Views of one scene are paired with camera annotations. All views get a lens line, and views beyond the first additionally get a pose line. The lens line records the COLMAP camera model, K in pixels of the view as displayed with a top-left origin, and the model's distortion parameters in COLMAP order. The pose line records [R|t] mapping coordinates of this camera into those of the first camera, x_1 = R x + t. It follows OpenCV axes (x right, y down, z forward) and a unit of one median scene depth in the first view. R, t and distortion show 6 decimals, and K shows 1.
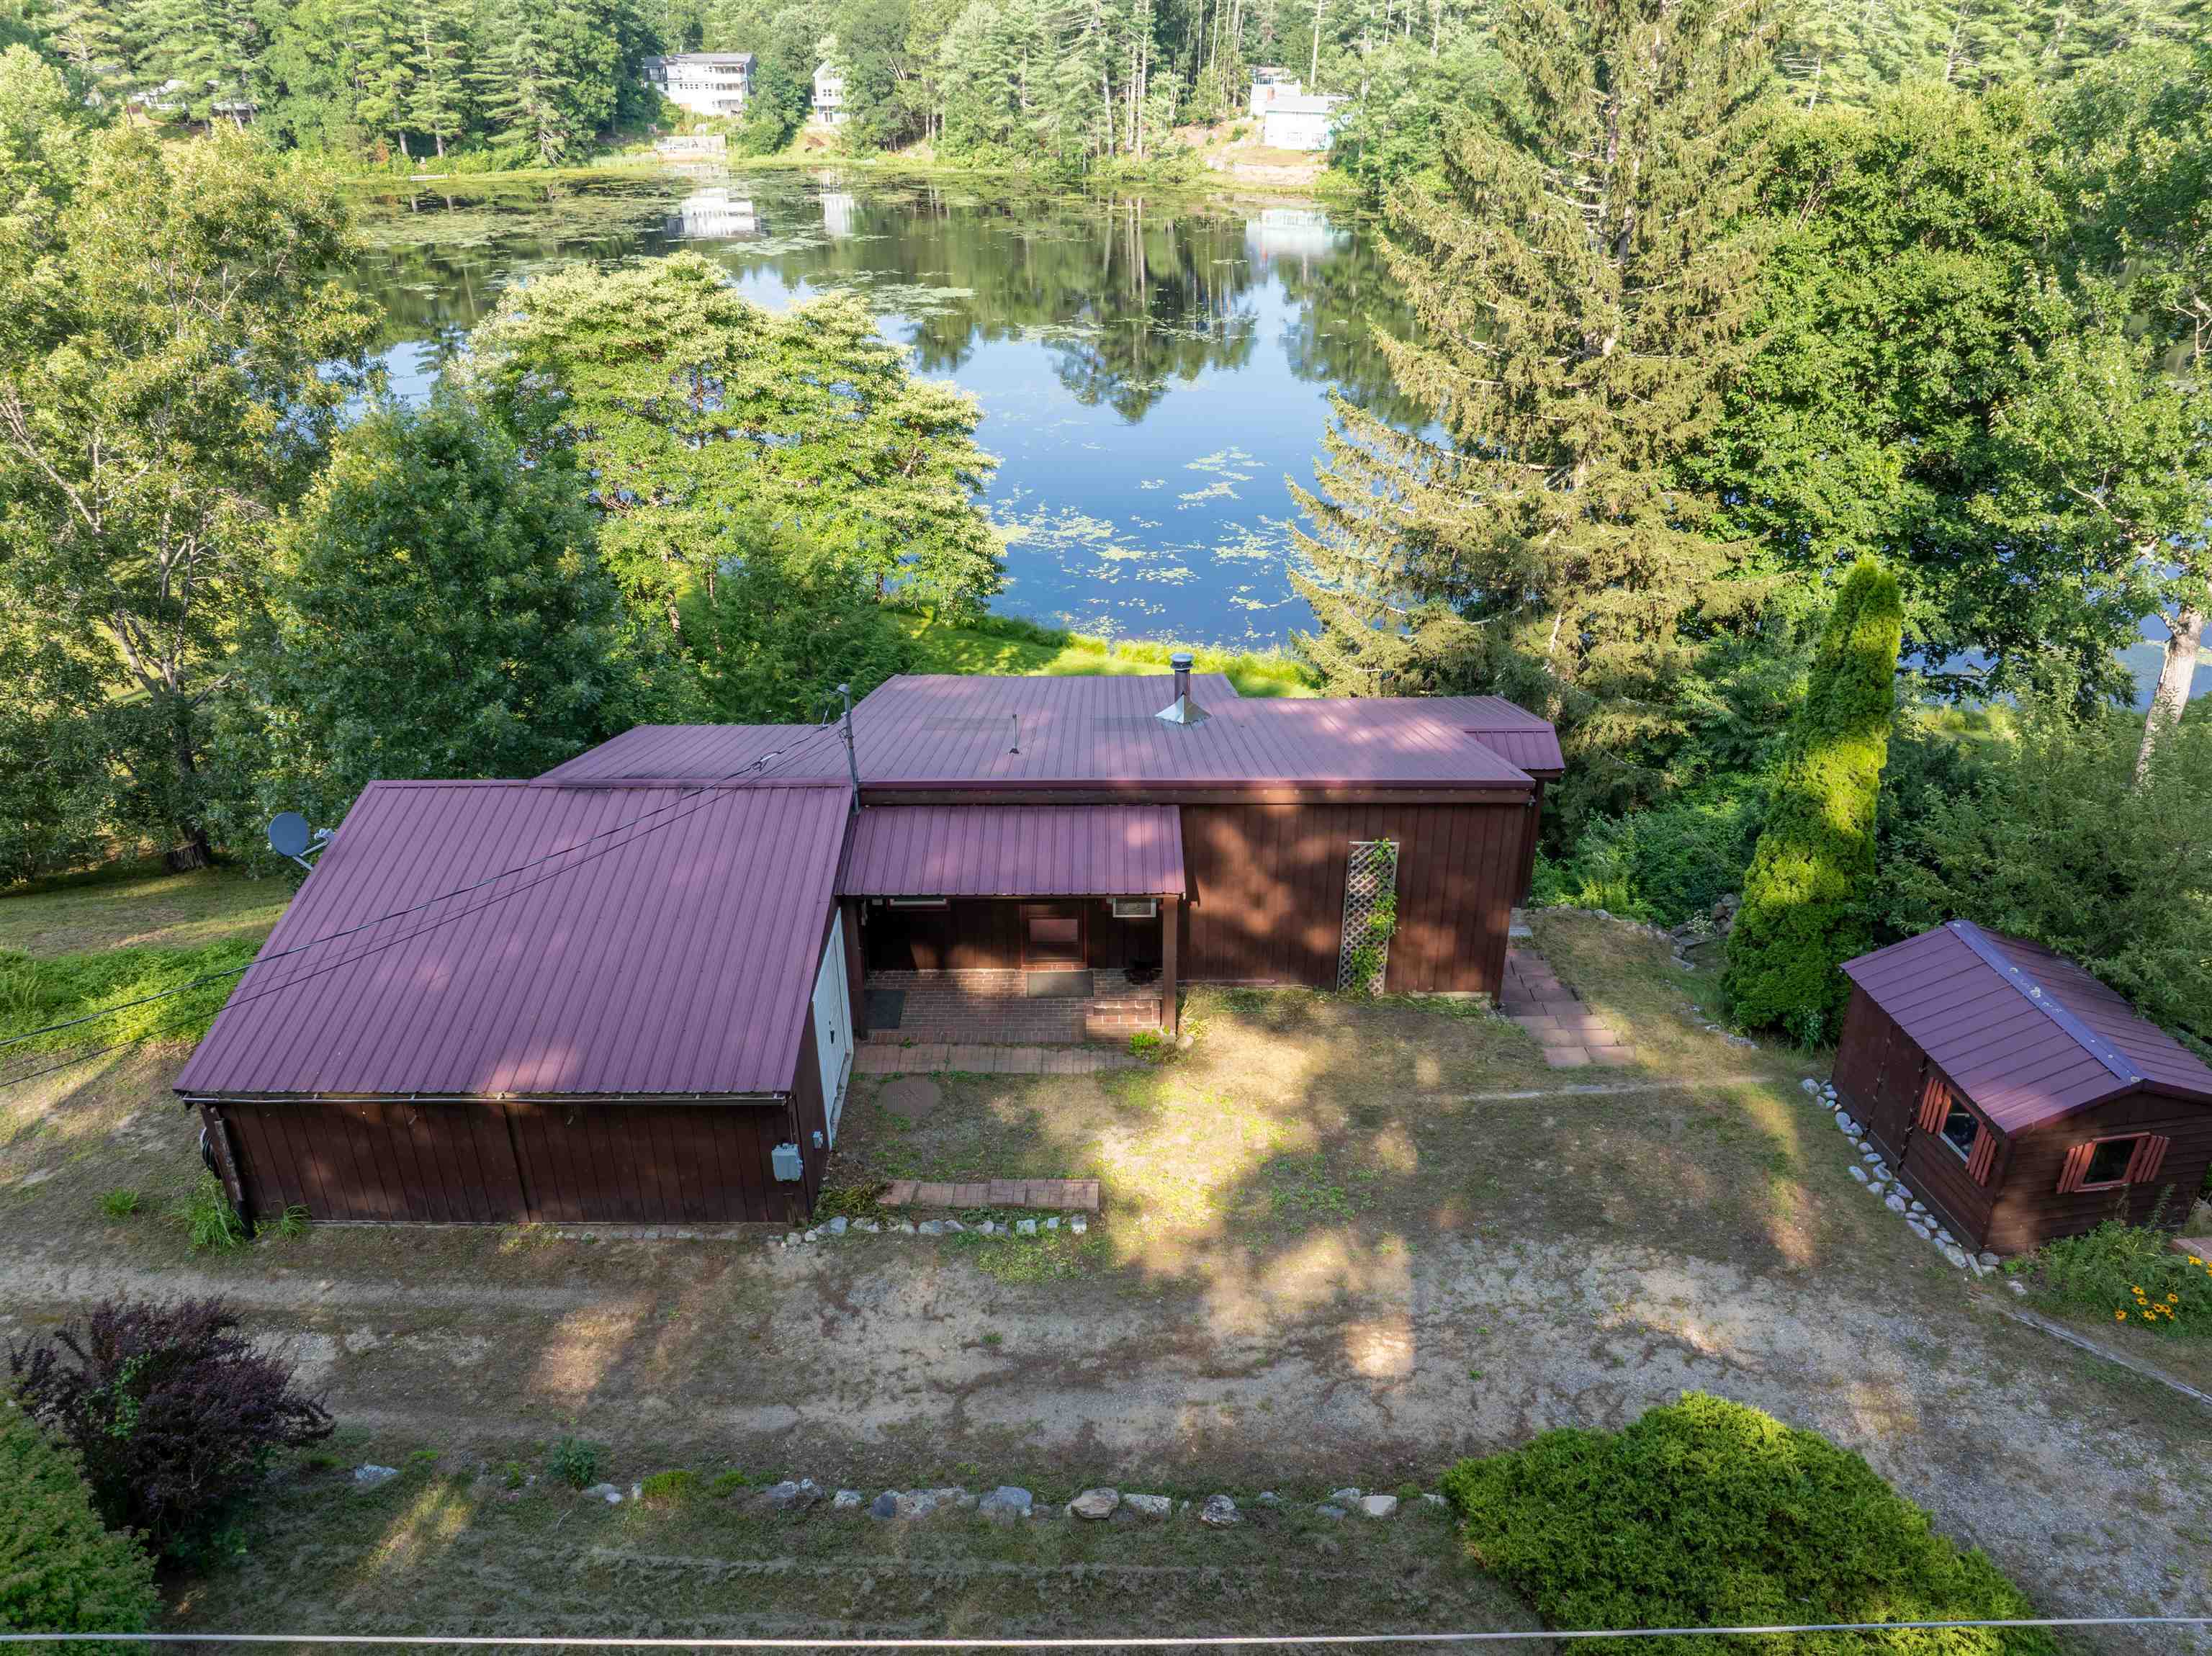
lens RADIAL K [[1522.1, 0, 1107.4], [0, 1522.1, 831.8], [0, 0, 1]] dist [-0.058898, 0.035642]
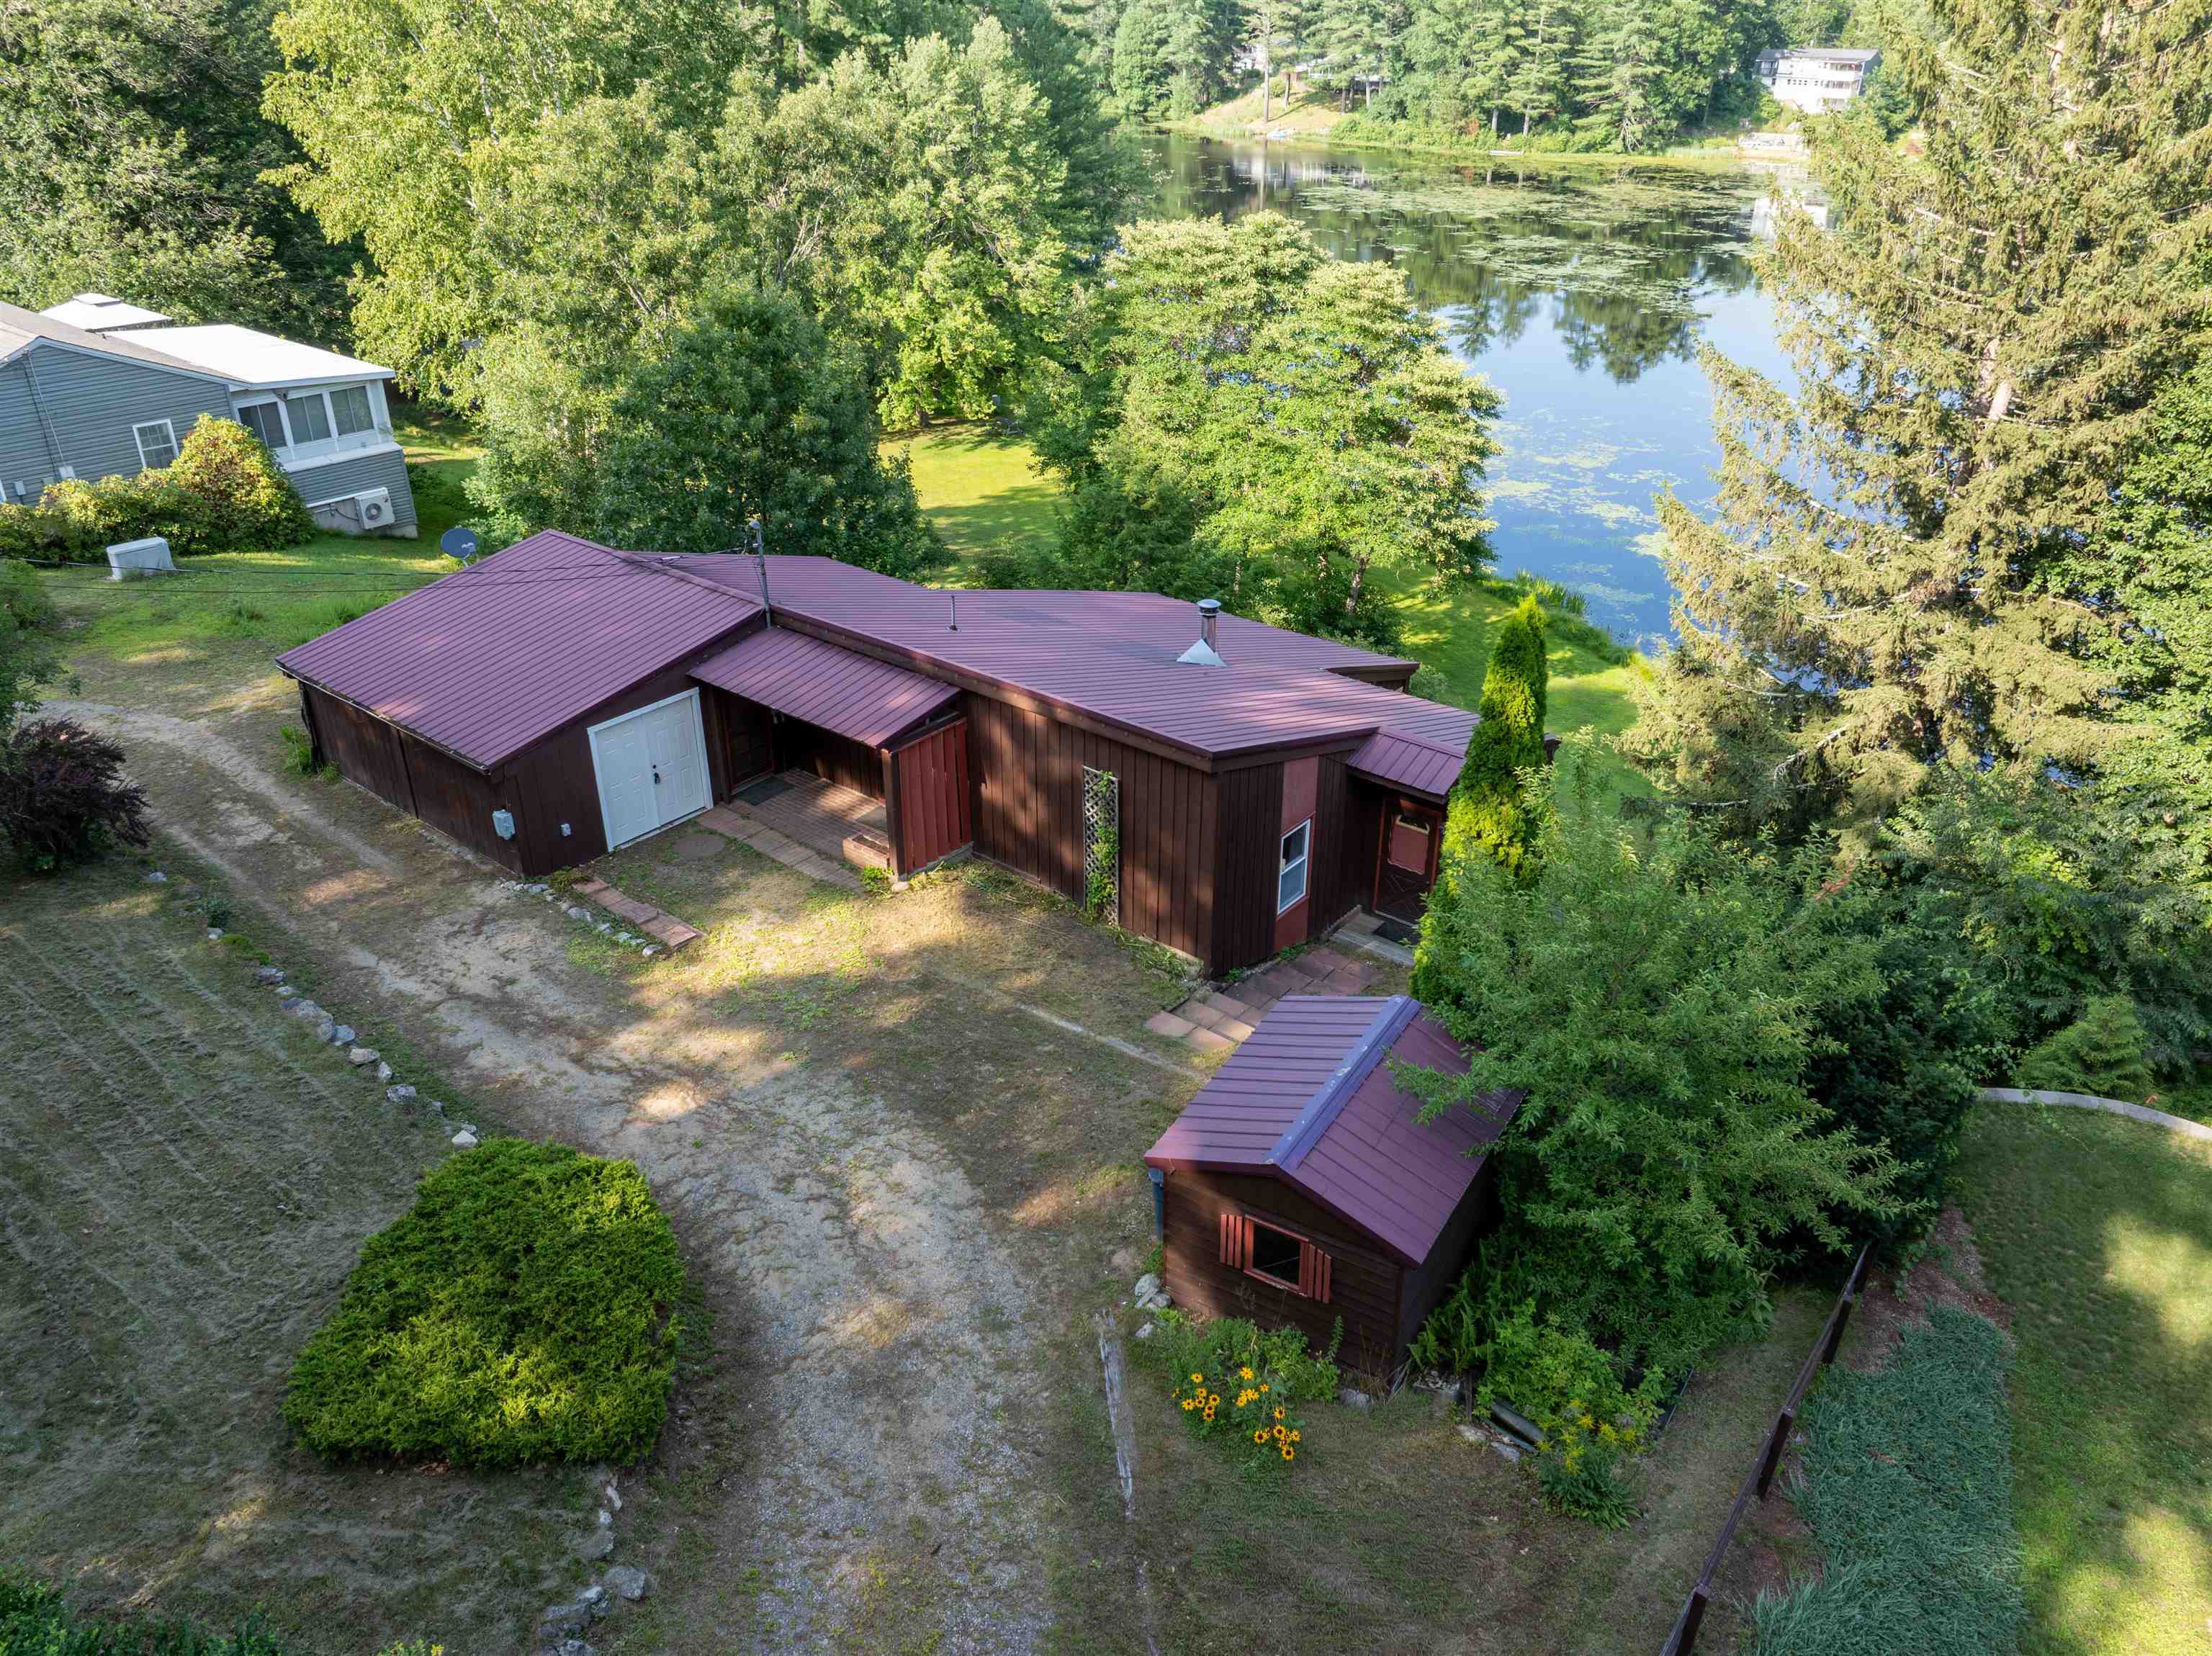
lens RADIAL K [[1522.1, 0, 1122.5], [0, 1522.1, 827.0], [0, 0, 1]] dist [-0.058898, 0.035642]
pose [[0.778738, 0.303952, -0.548799, 0.071934], [-0.302490, 0.948307, 0.095989, -0.006012], [0.549606, 0.091256, 0.830425, 0.012258]]
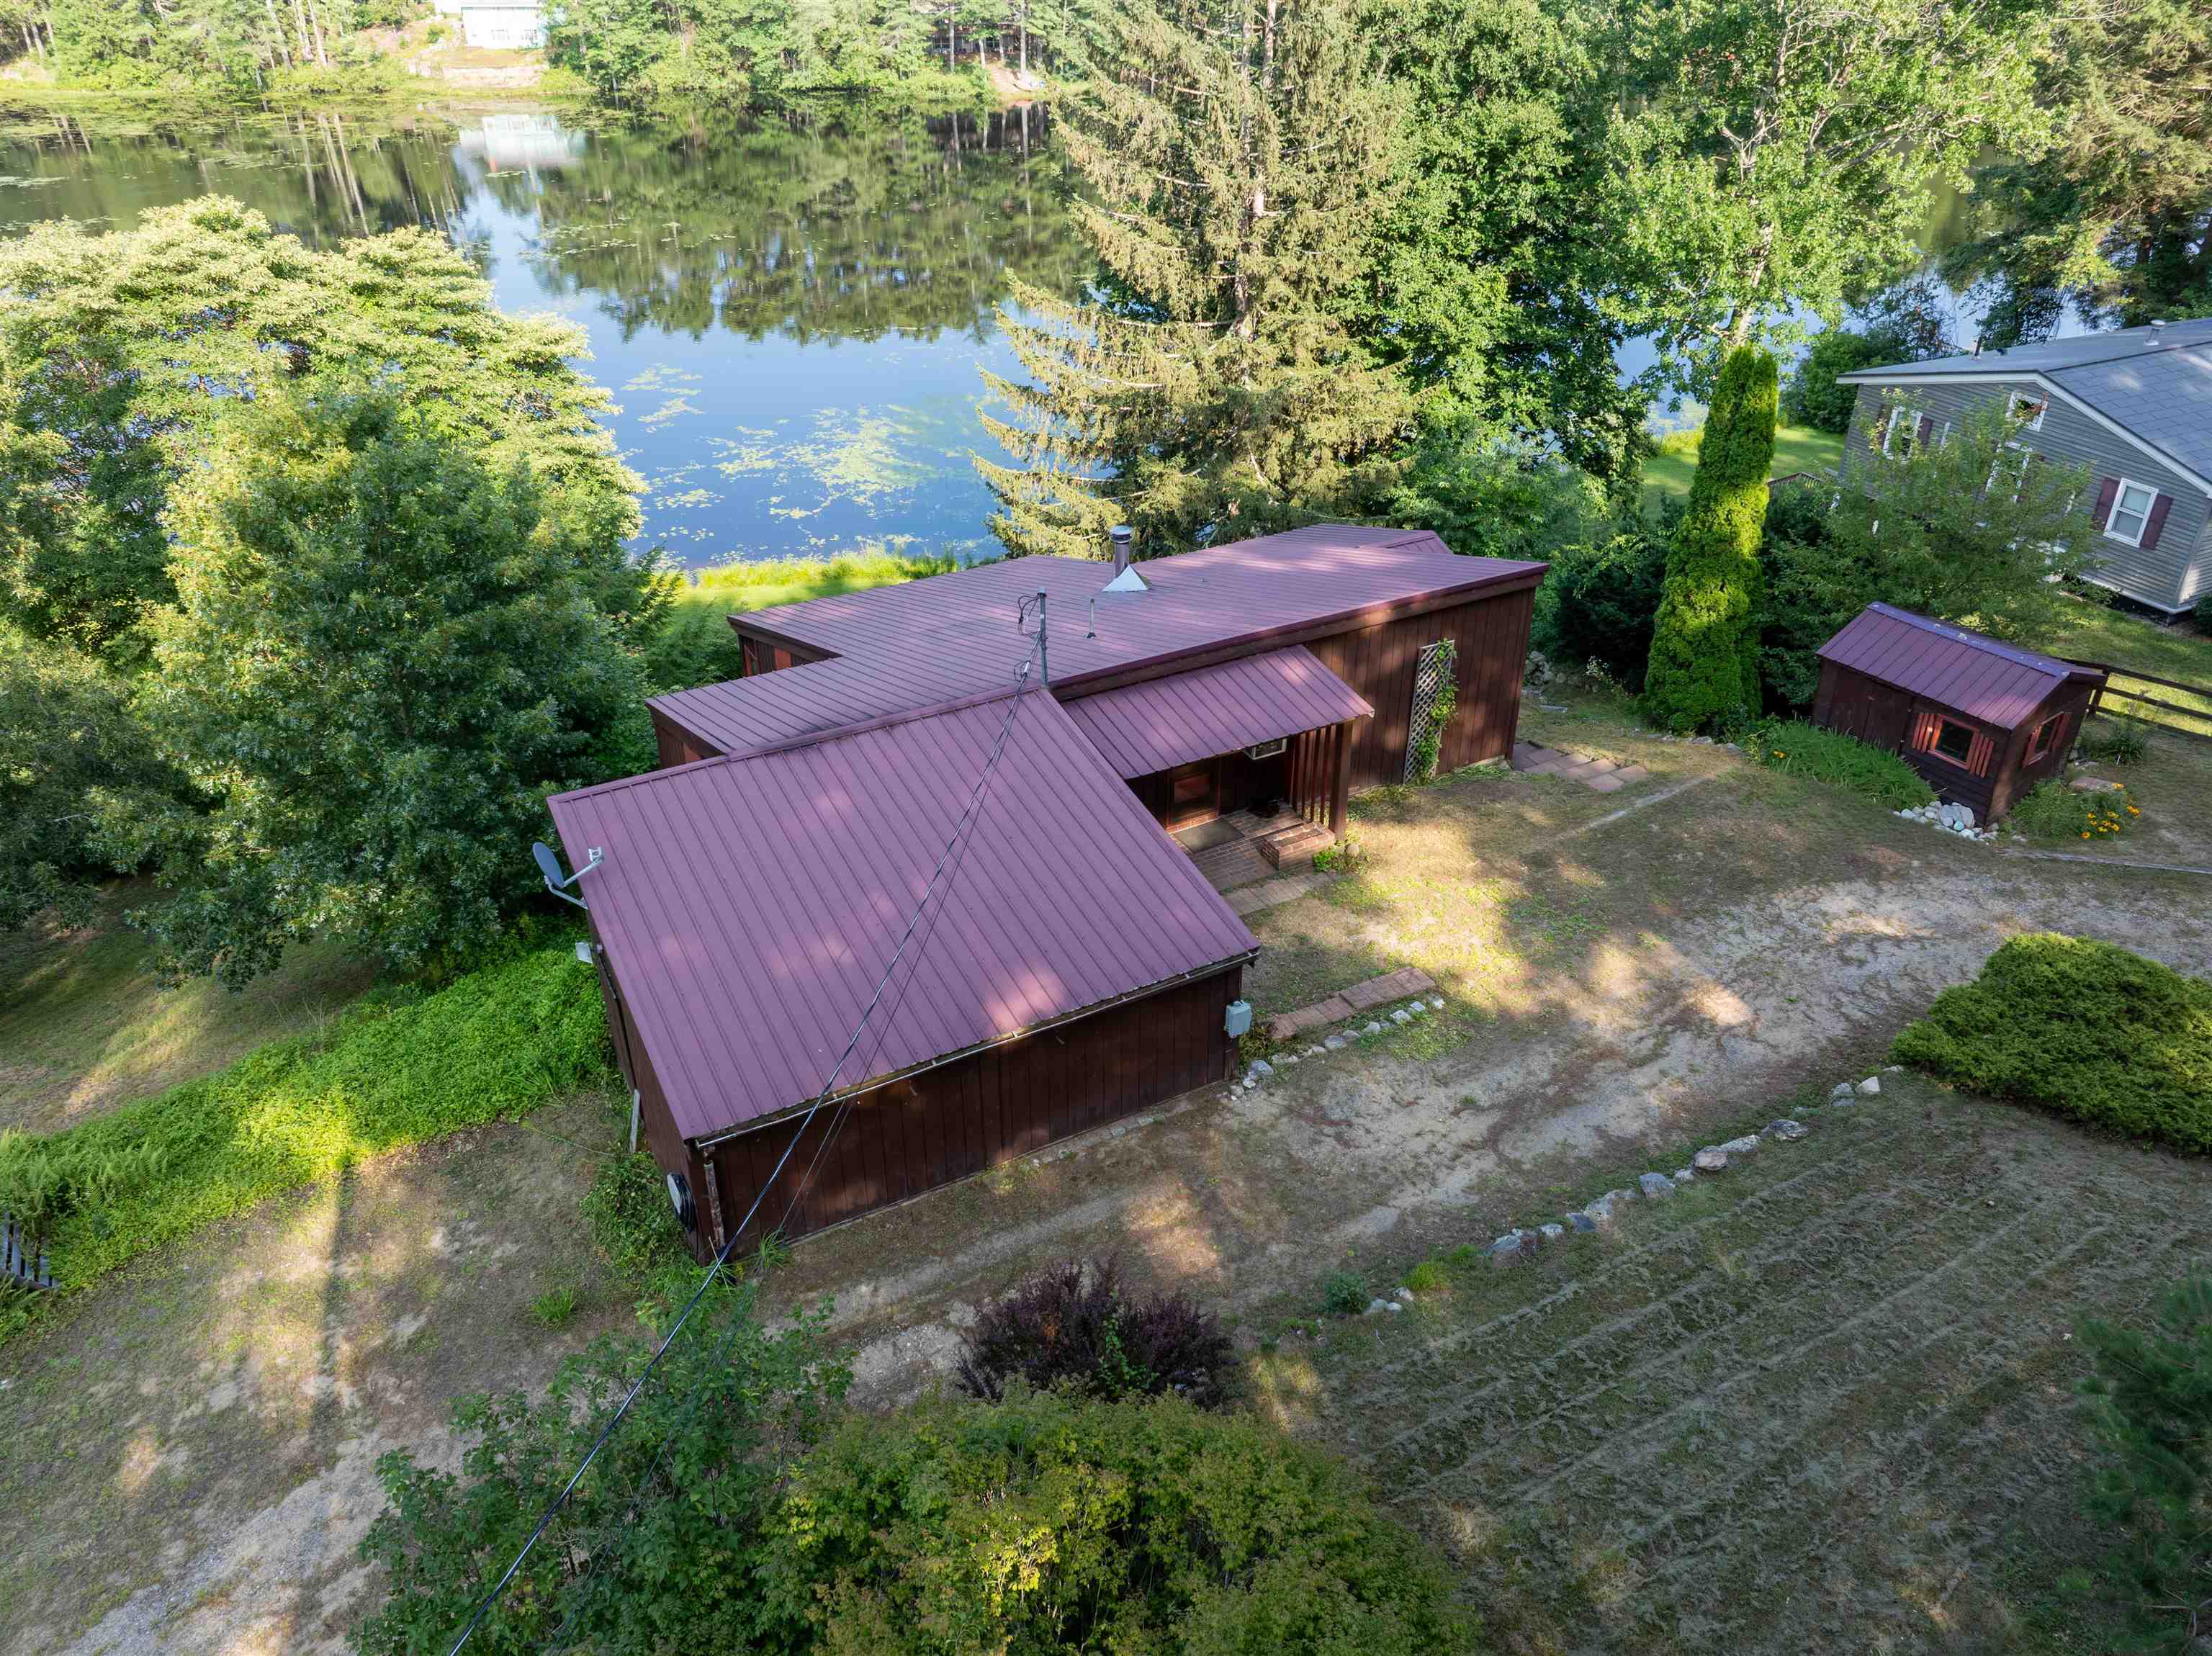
lens RADIAL K [[1522.1, 0, 1096.9], [0, 1522.1, 830.2], [0, 0, 1]] dist [-0.058898, 0.035642]
pose [[0.882383, -0.248105, 0.399806, -0.050755], [0.223385, 0.968714, 0.108131, -0.003488], [-0.414126, -0.006102, 0.910199, 0.005047]]
